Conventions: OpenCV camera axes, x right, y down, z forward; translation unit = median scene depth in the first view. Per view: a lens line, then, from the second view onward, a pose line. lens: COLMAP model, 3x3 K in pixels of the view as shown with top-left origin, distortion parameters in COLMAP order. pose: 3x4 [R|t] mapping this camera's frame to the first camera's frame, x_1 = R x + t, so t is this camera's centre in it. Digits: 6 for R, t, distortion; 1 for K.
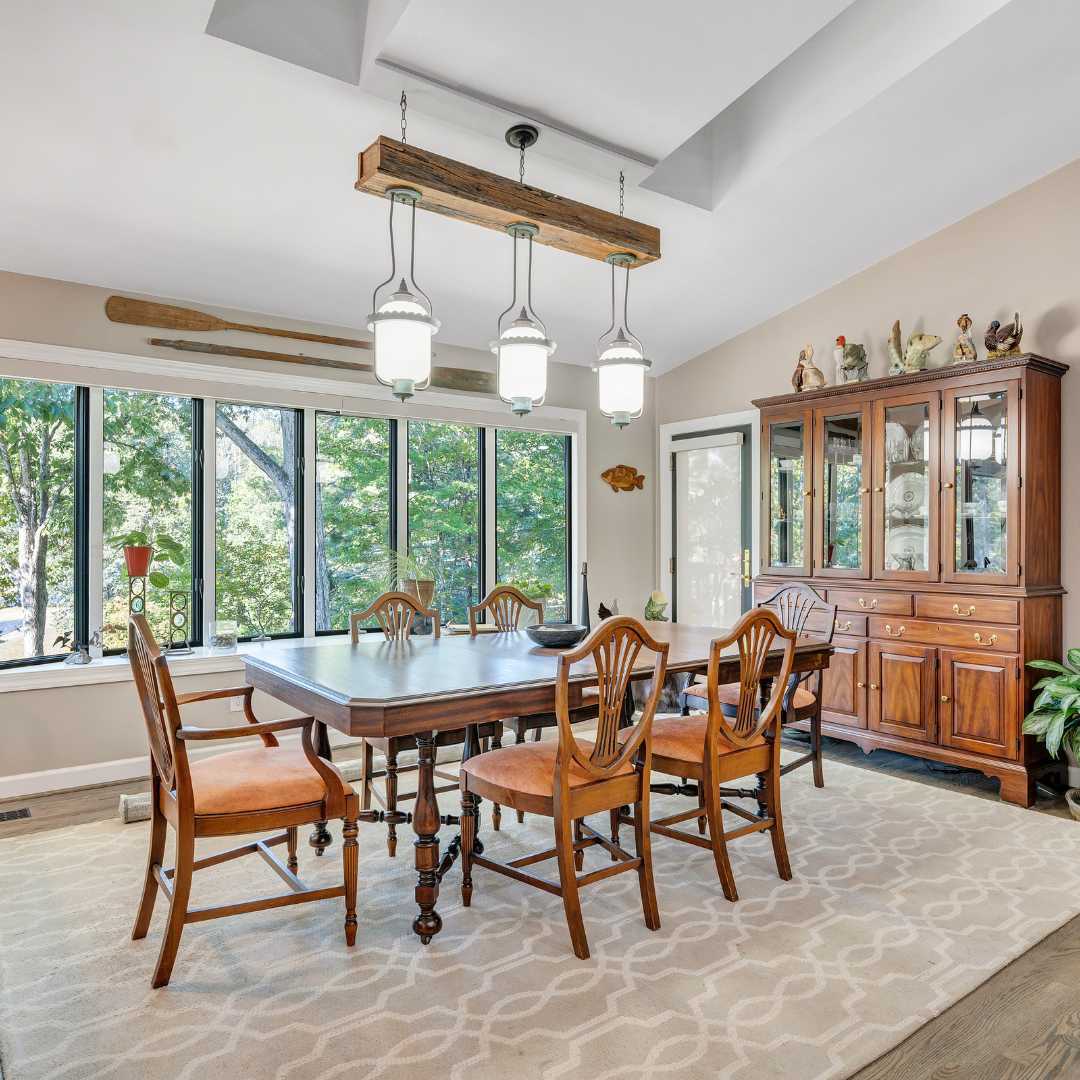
lens RADIAL K [[809.3, 0, 544.0], [0, 809.3, 535.3], [0, 0, 1]] dist [0.023944, 0.000276]
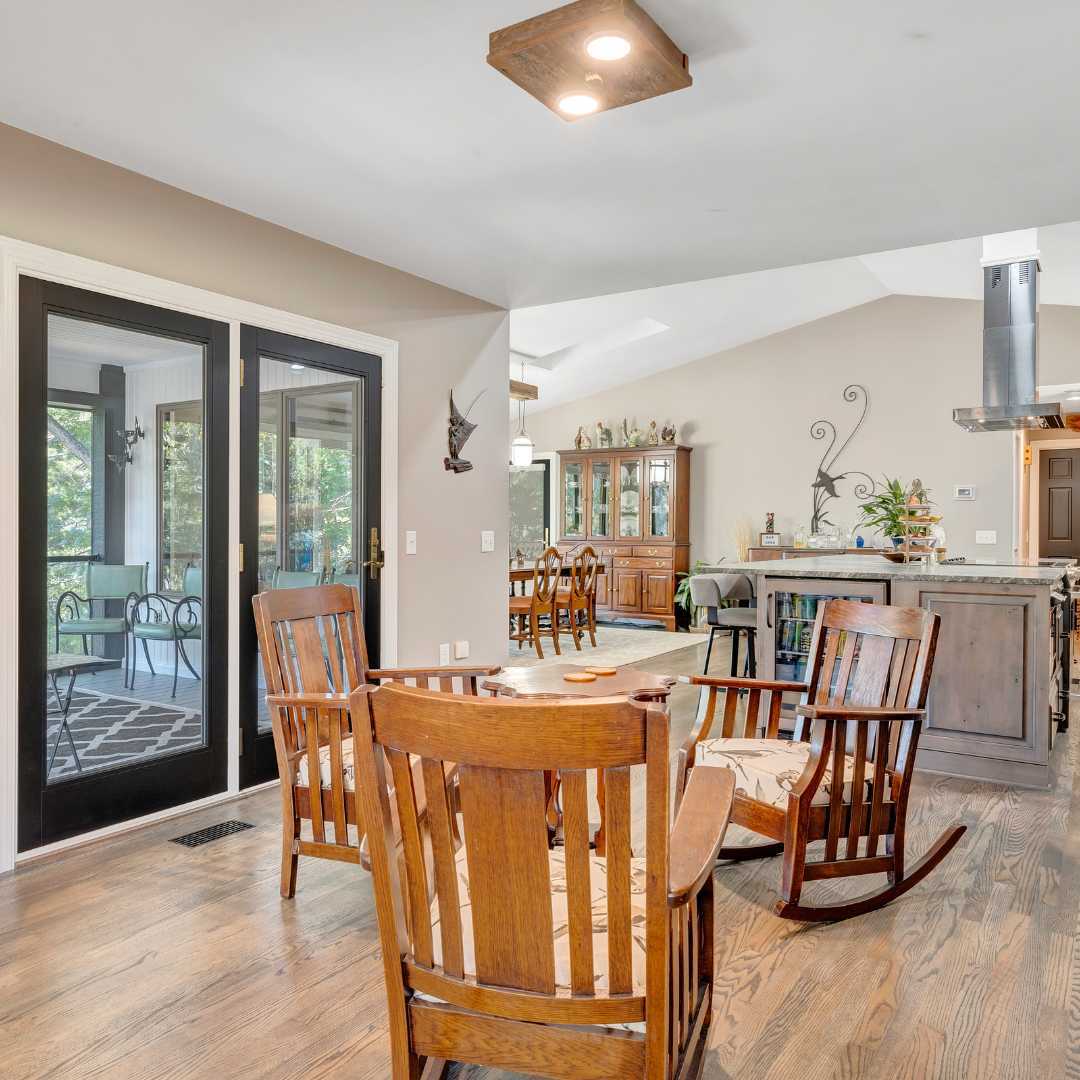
lens RADIAL K [[896.4, 0, 538.4], [0, 896.4, 538.2], [0, 0, 1]] dist [0.001073, 0.000053]
pose [[0.934224, -0.001823, 0.356683, -0.653189], [-0.005543, 0.999792, 0.019628, 0.002625], [-0.356645, -0.020314, 0.934019, -1.184087]]
